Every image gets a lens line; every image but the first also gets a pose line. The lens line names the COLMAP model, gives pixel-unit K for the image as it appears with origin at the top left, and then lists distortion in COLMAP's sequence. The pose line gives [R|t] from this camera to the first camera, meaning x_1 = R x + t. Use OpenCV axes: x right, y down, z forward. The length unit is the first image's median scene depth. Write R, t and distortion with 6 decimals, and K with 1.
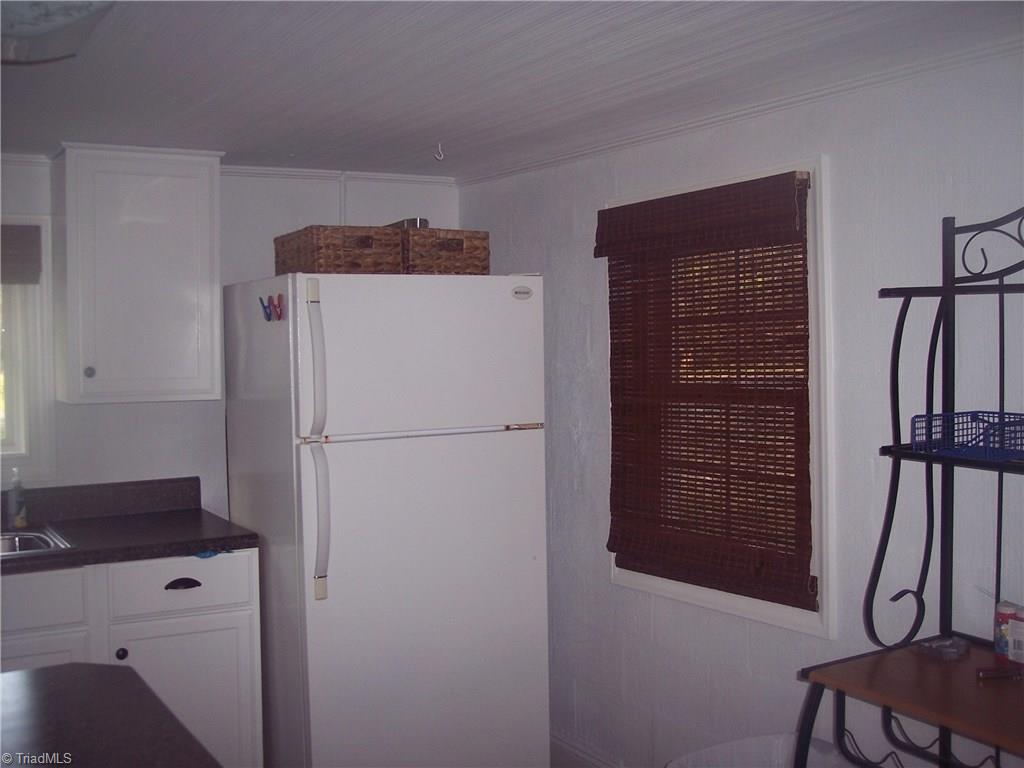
lens RADIAL K [[1168.6, 0, 514.0], [0, 1168.6, 380.6], [0, 0, 1]] dist [-0.163309, 0.284673]
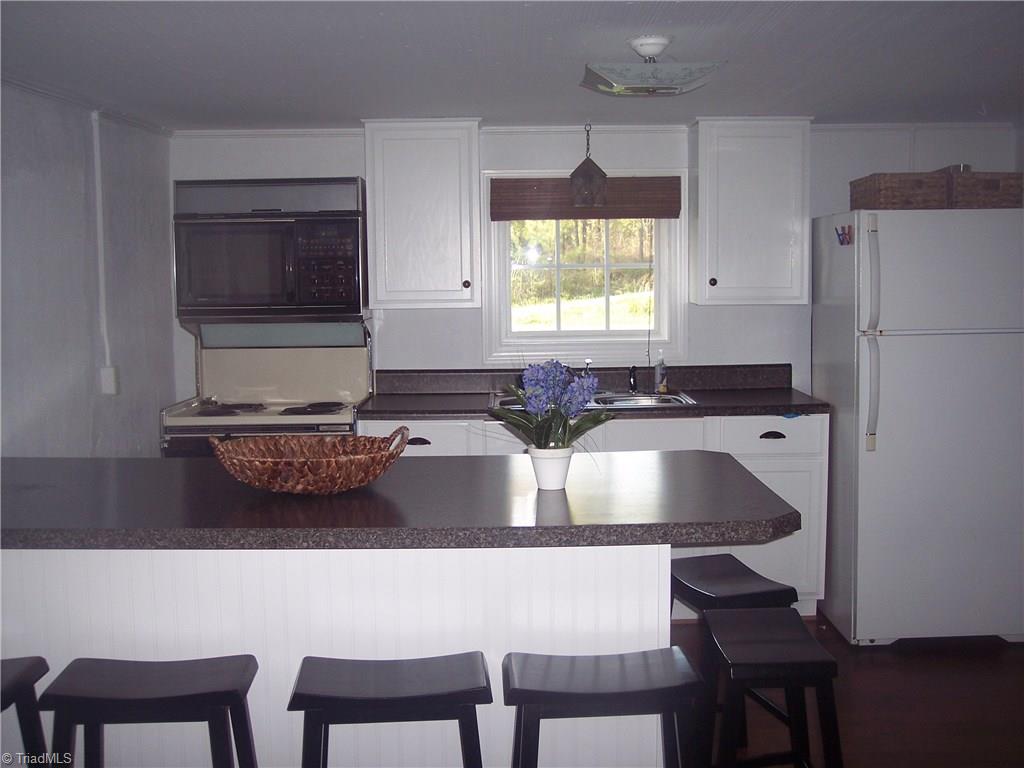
lens RADIAL K [[1168.6, 0, 514.0], [0, 1168.6, 380.6], [0, 0, 1]] dist [-0.163309, 0.284673]
pose [[0.864370, 0.049686, -0.500395, 0.134588], [-0.015874, 0.997307, 0.071606, 0.015370], [0.502605, -0.053951, 0.862831, -0.347267]]
